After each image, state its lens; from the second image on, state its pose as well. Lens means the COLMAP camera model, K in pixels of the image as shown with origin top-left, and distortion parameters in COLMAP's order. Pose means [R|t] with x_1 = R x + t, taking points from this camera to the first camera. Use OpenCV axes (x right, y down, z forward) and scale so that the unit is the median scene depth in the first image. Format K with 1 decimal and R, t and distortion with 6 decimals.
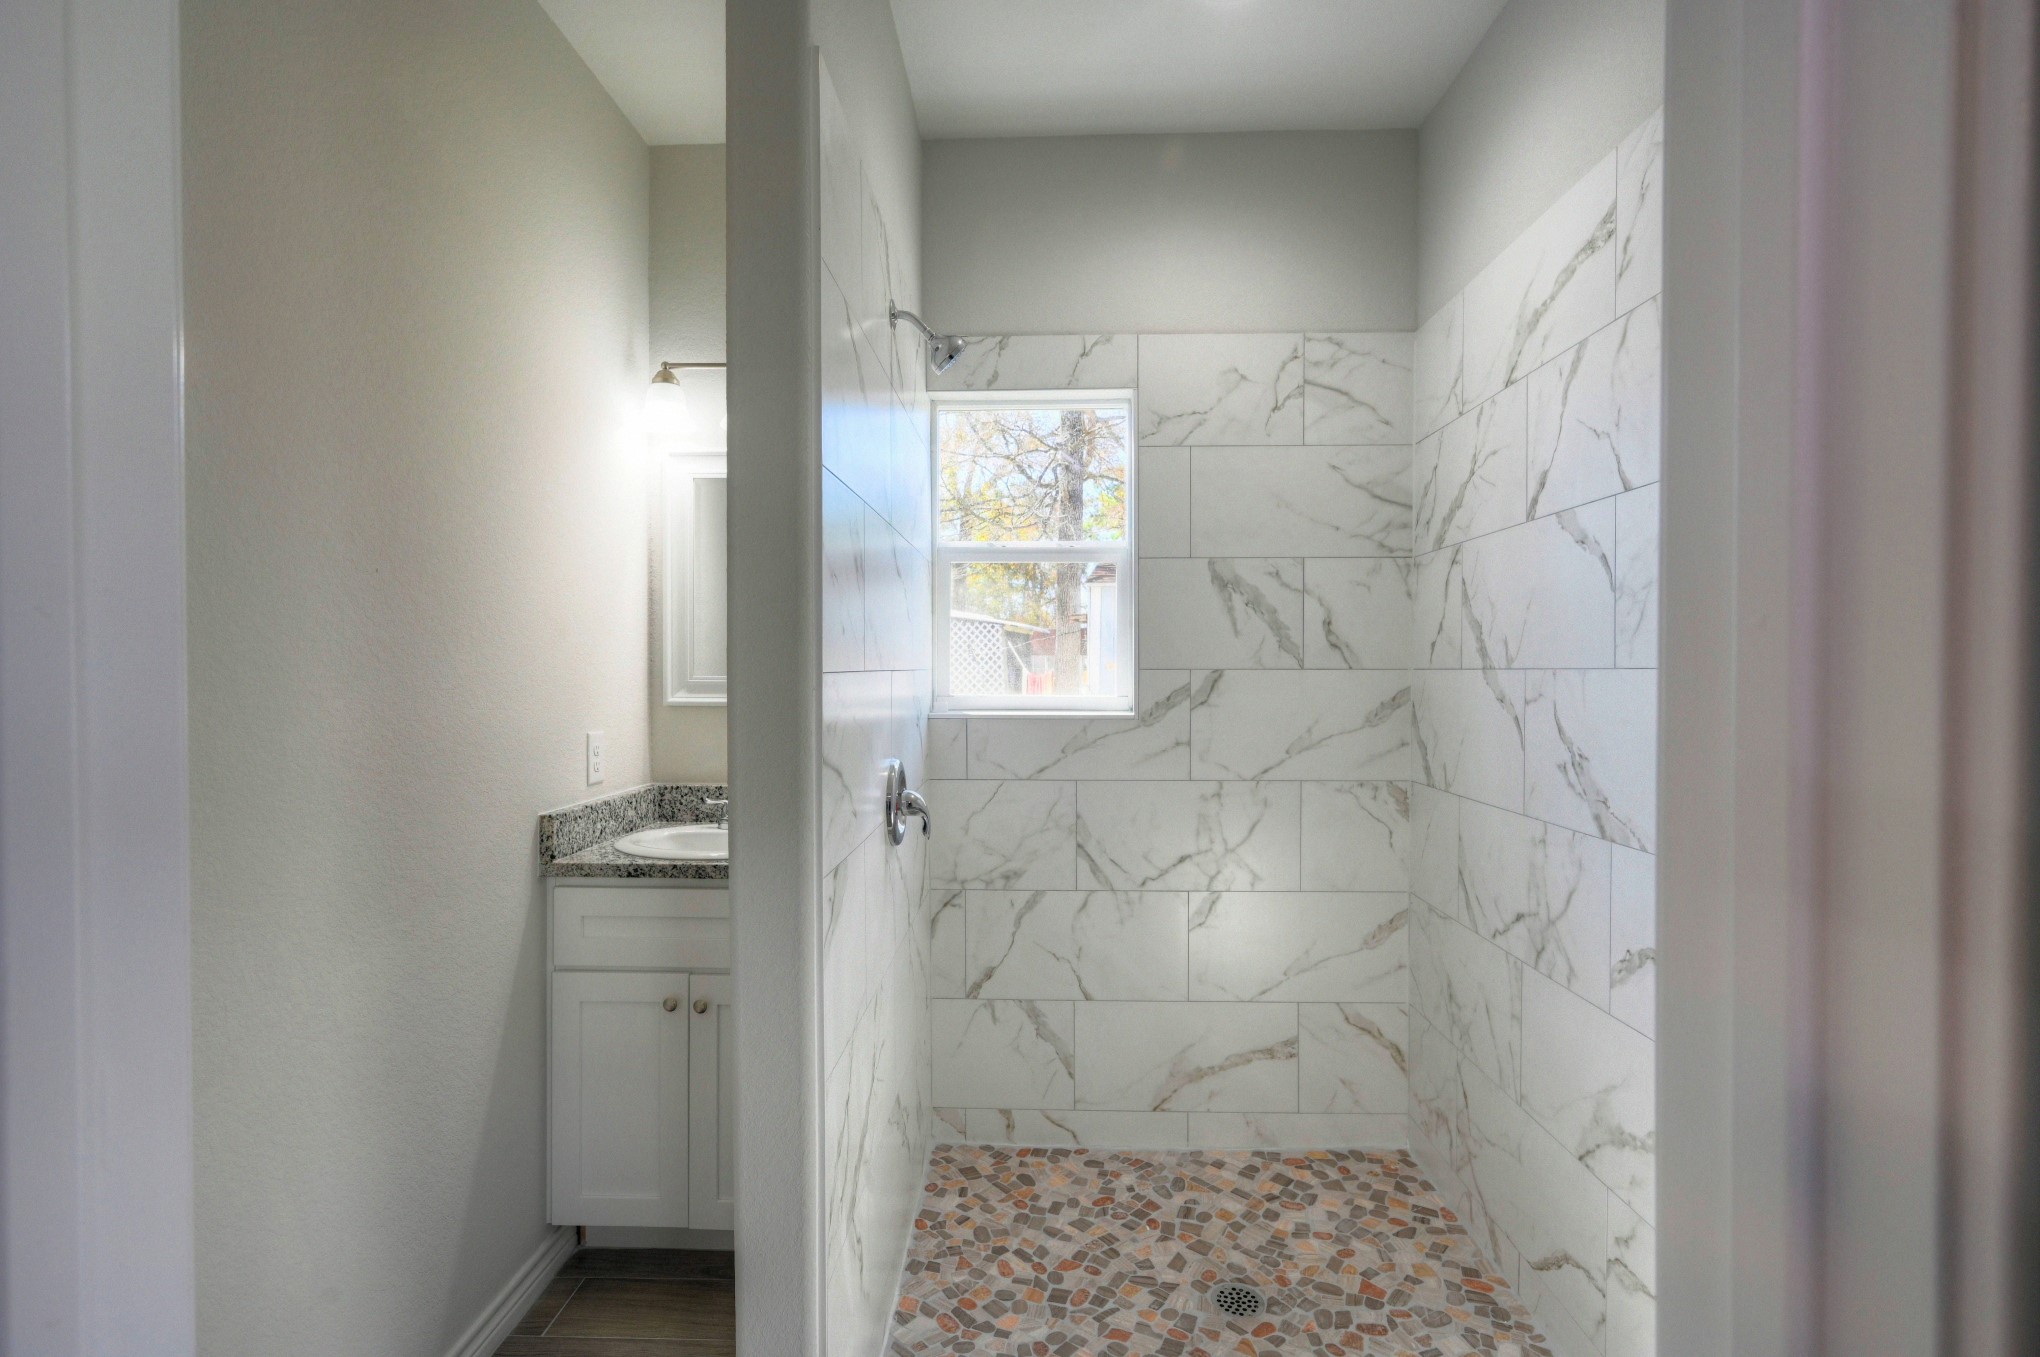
lens RADIAL K [[909.8, 0, 1018.5], [0, 909.8, 680.4], [0, 0, 1]] dist [-0.000941, 0.000797]
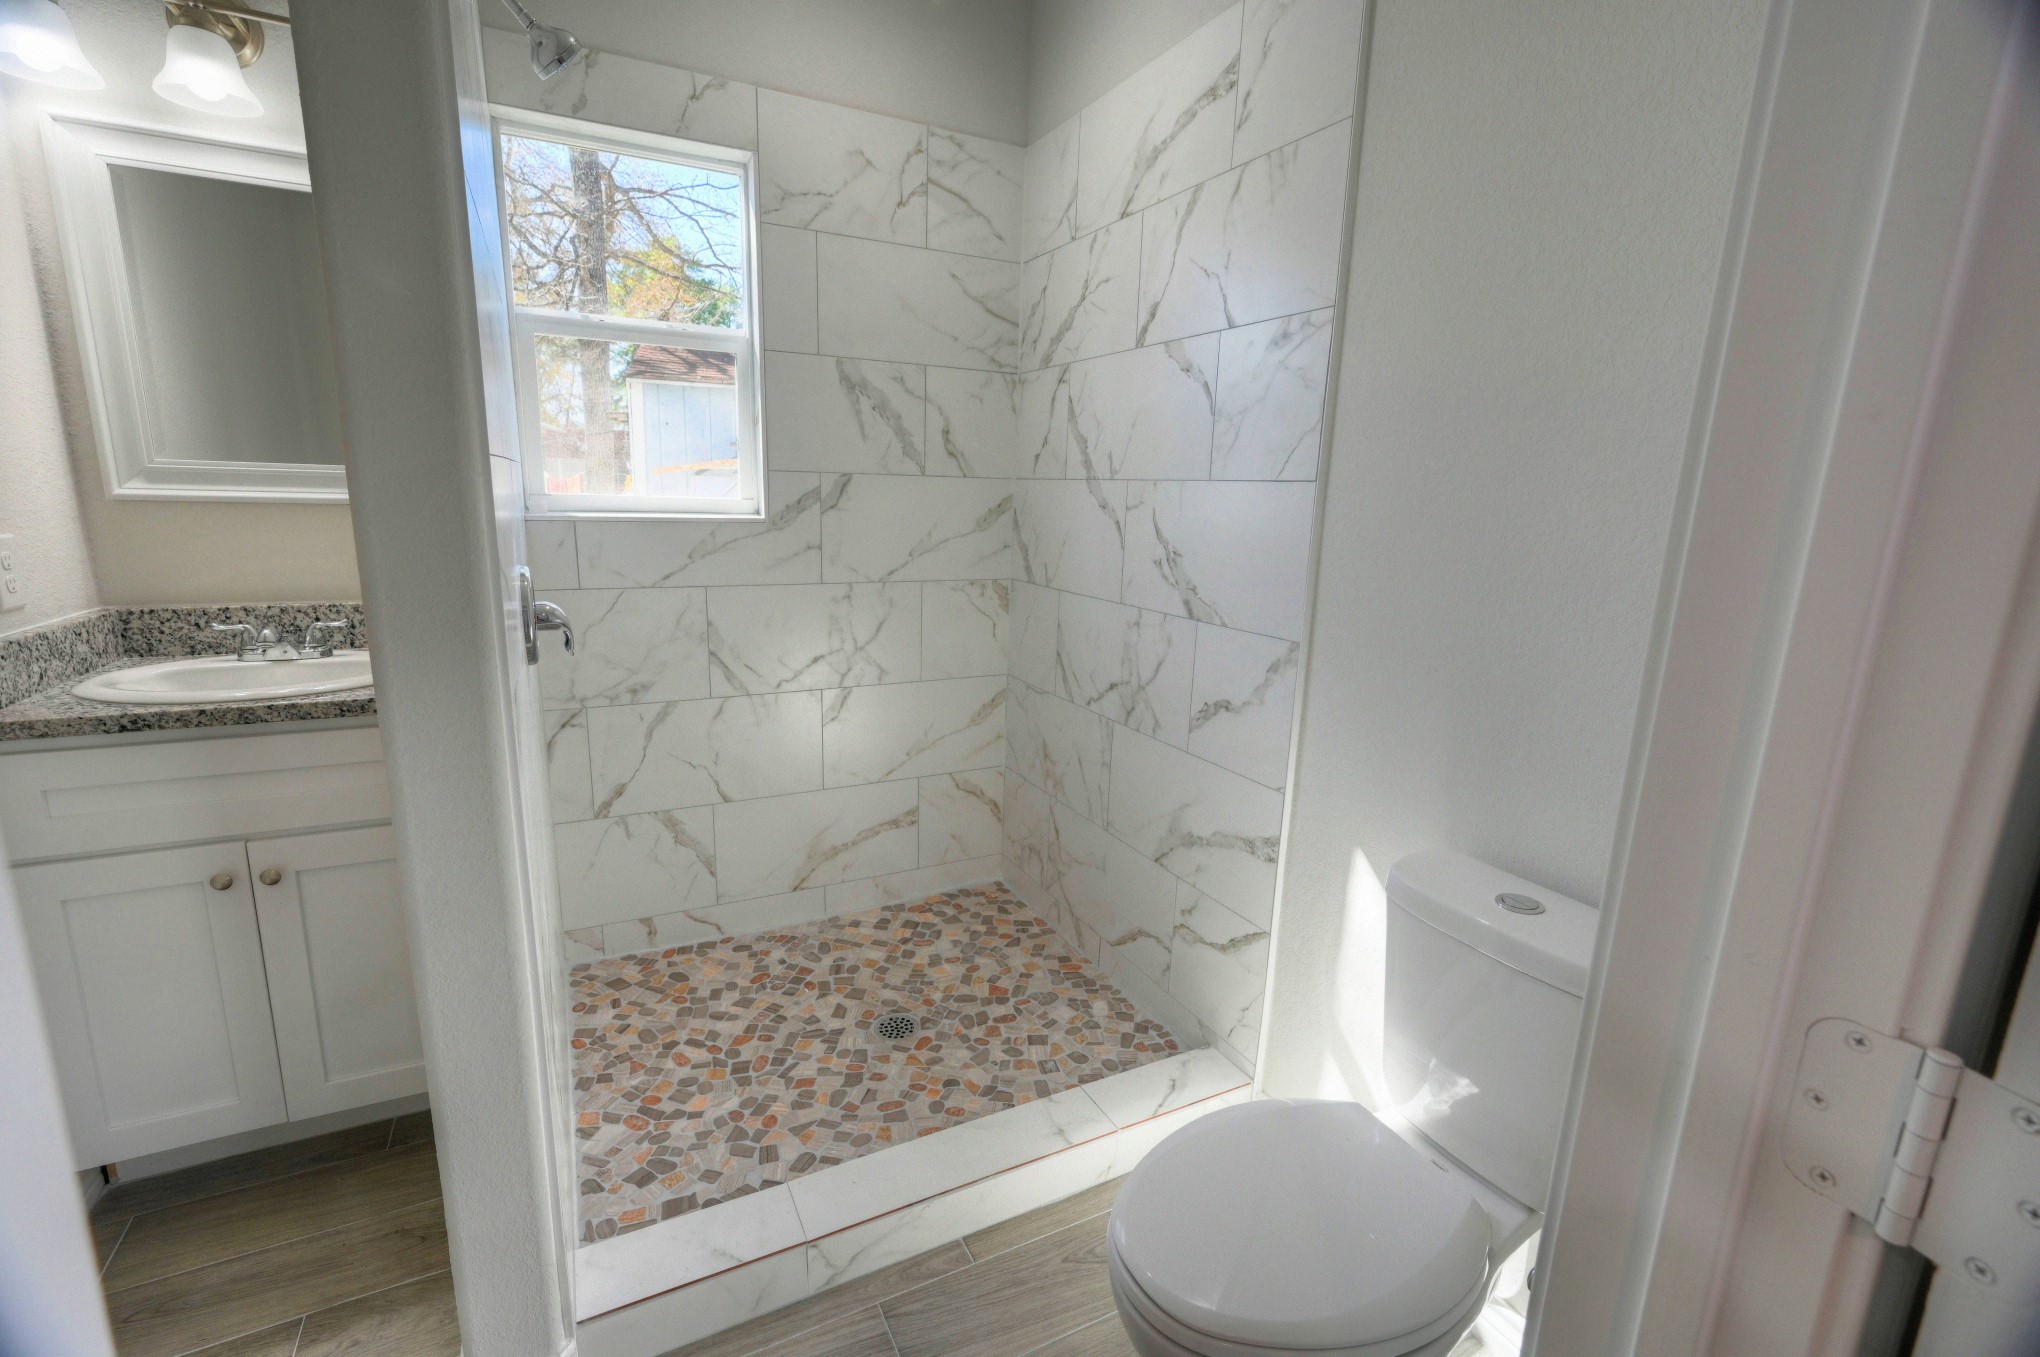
lens RADIAL K [[863.9, 0, 1011.8], [0, 863.9, 666.6], [0, 0, 1]] dist [0.000740, 0.000080]
pose [[0.882408, -0.071722, 0.464987, -0.095349], [-0.022951, 0.980573, 0.194805, 0.008529], [-0.469925, -0.182569, 0.863619, 0.051063]]
